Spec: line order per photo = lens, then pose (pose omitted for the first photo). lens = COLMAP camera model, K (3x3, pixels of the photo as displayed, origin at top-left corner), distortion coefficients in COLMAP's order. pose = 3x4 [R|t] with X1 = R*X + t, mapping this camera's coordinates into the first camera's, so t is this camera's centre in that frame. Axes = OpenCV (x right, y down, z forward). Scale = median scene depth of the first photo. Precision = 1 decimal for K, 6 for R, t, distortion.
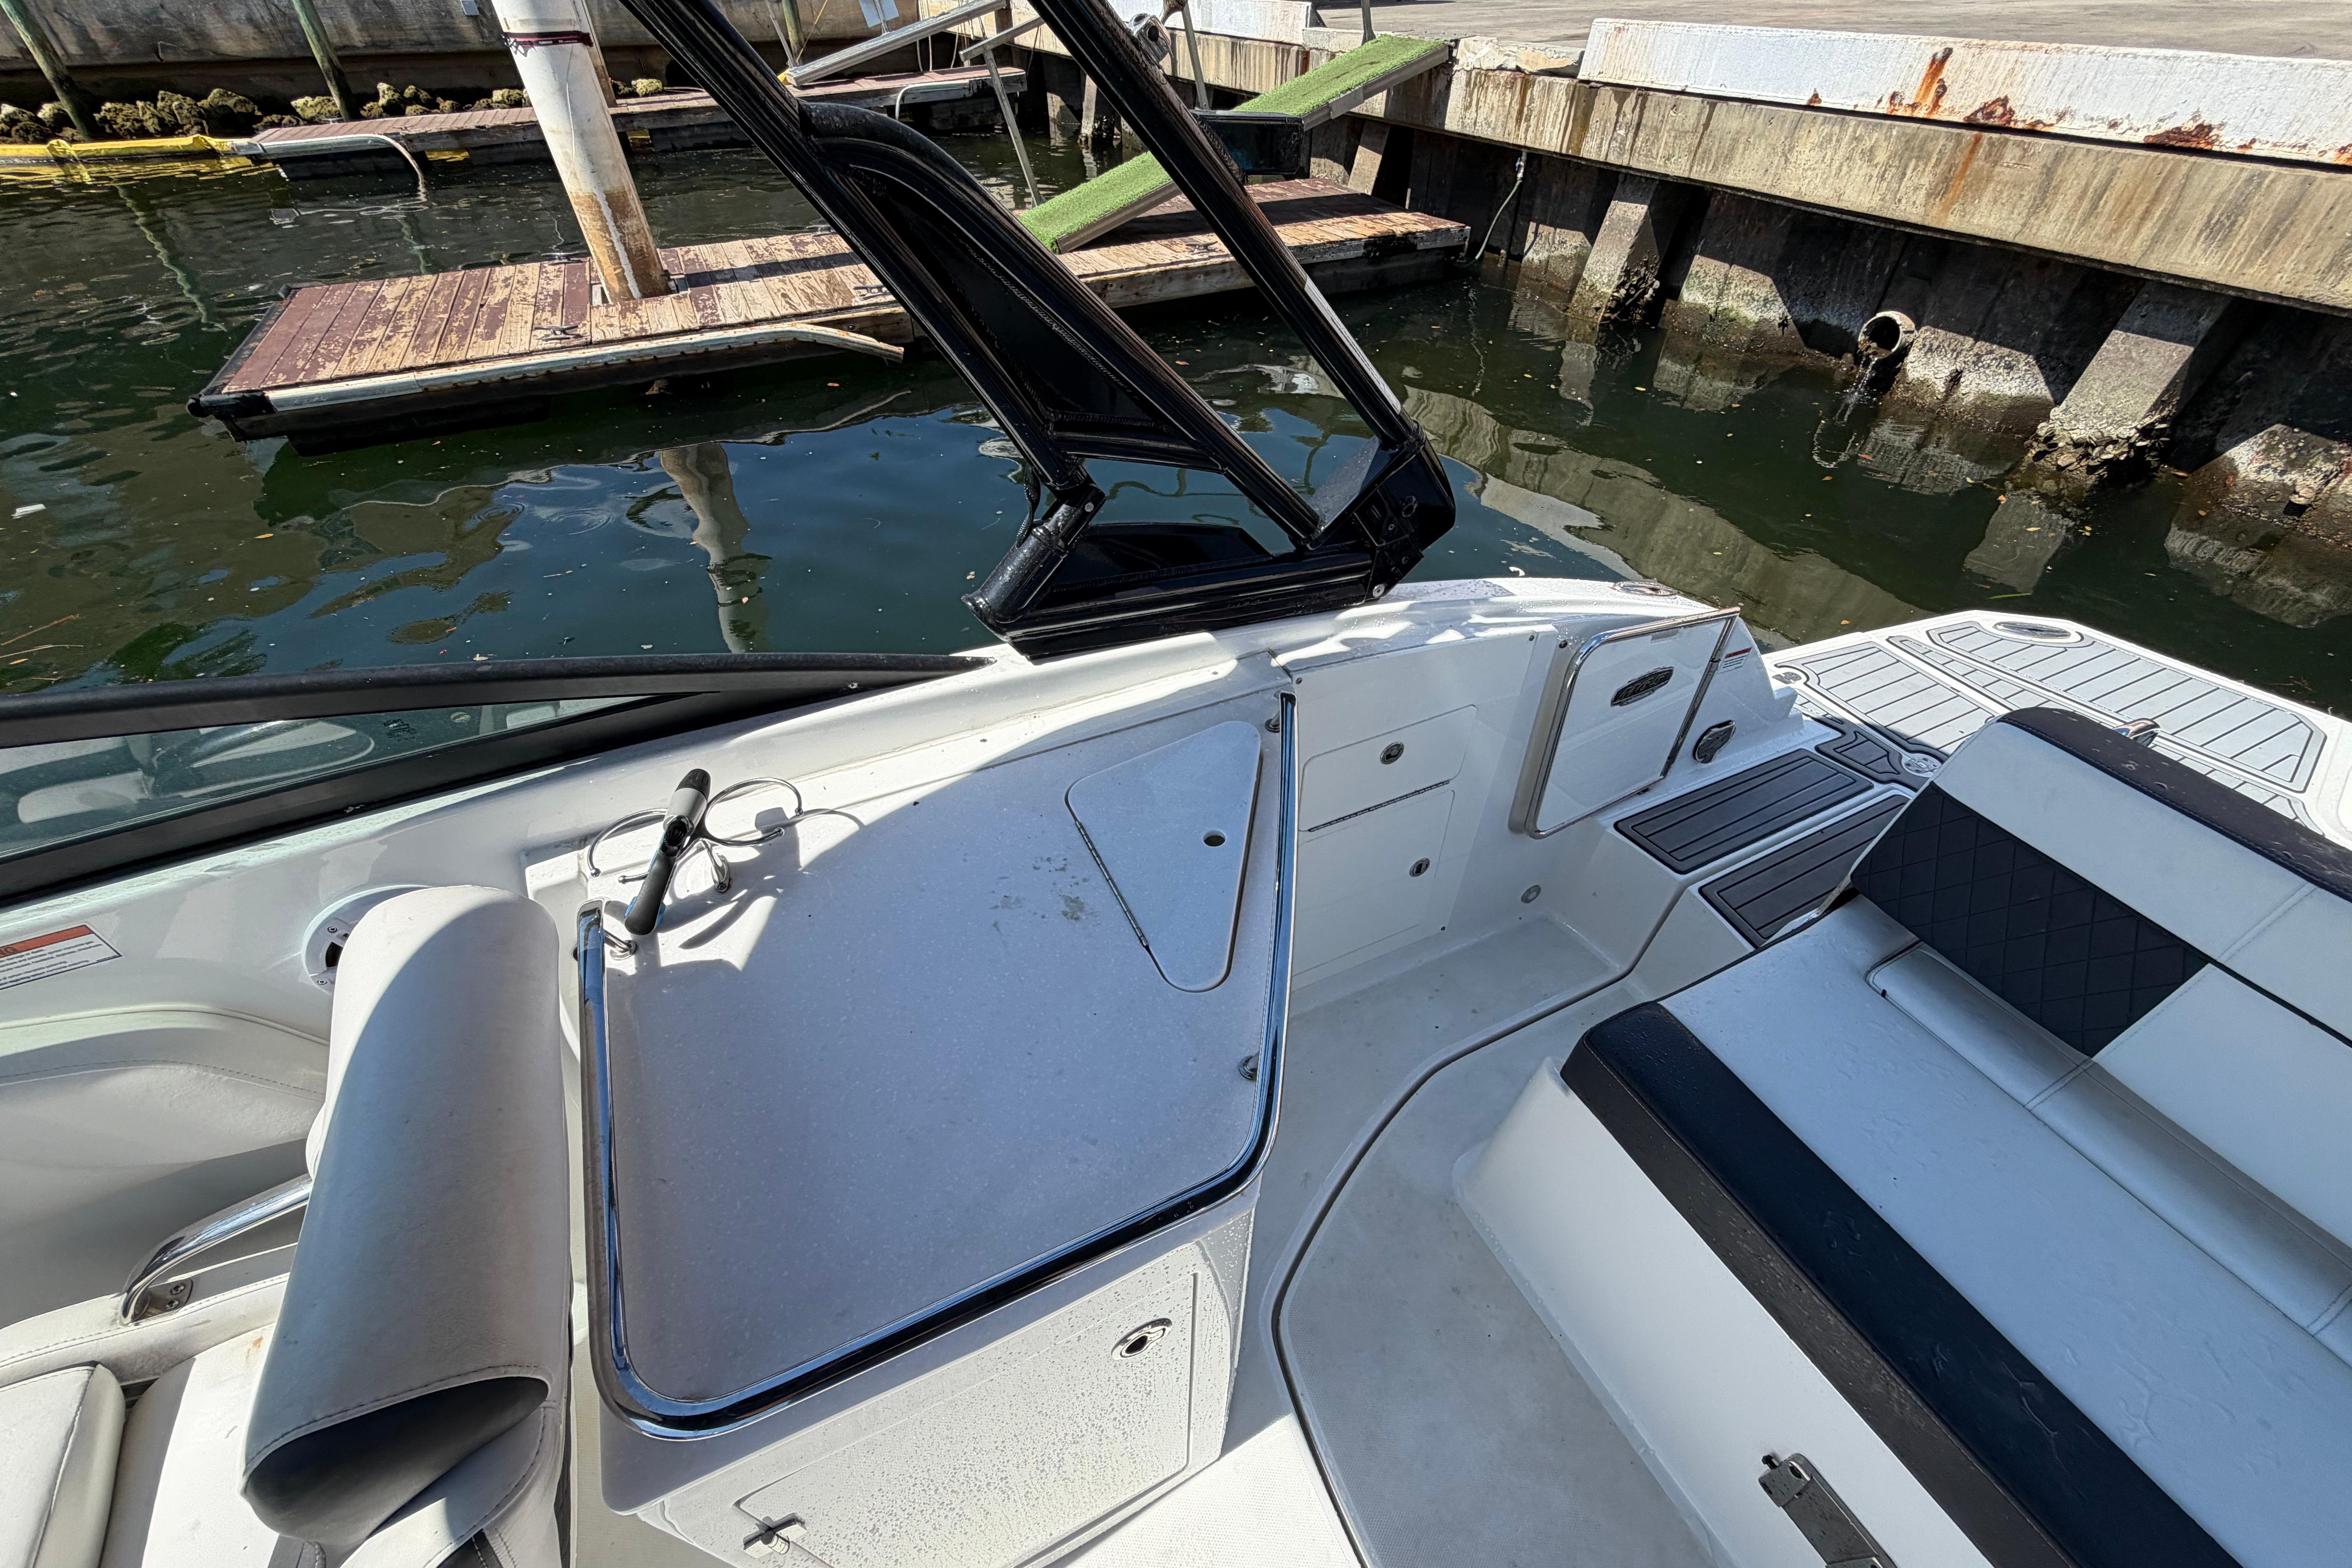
lens RADIAL K [[935.9, 0, 1163.7], [0, 935.9, 794.8], [0, 0, 1]] dist [0.005614, -0.001077]
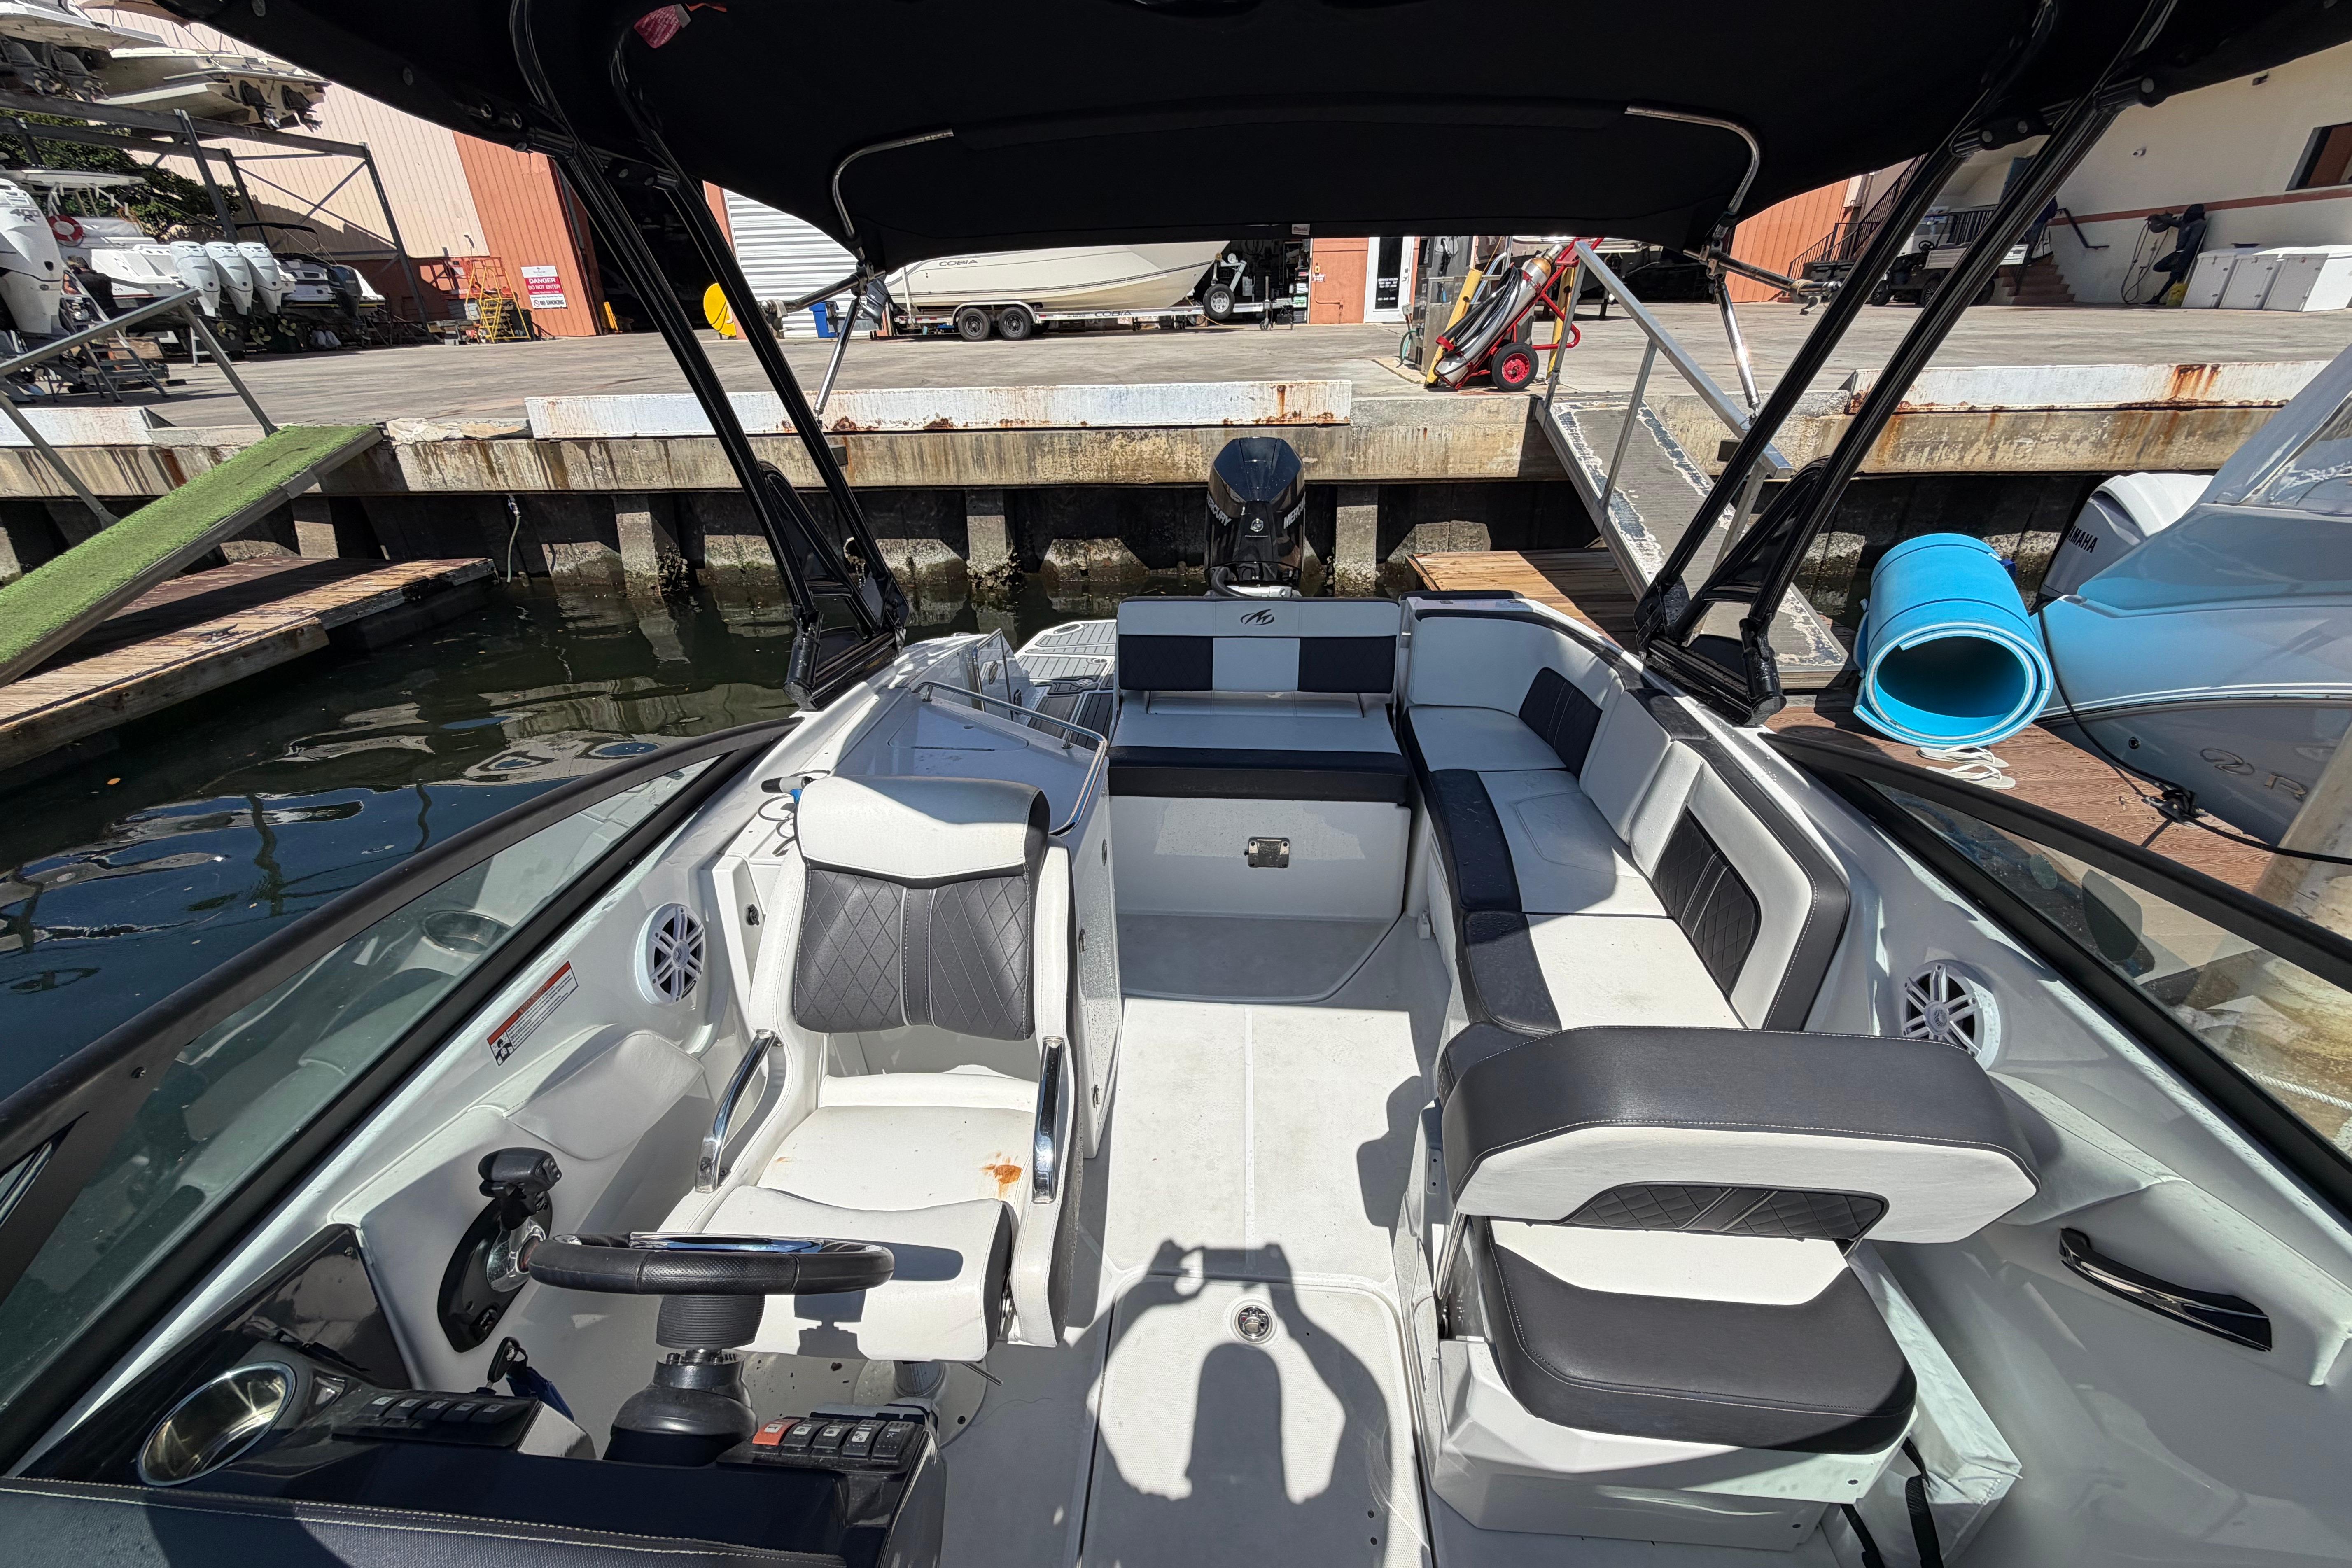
lens RADIAL K [[935.9, 0, 1173.2], [0, 935.9, 791.5], [0, 0, 1]] dist [0.005614, -0.001077]
pose [[0.500428, -0.406356, 0.764491, -0.261603], [0.597763, 0.800933, 0.034436, 0.070152], [-0.626300, 0.439752, 0.643713, -0.116880]]
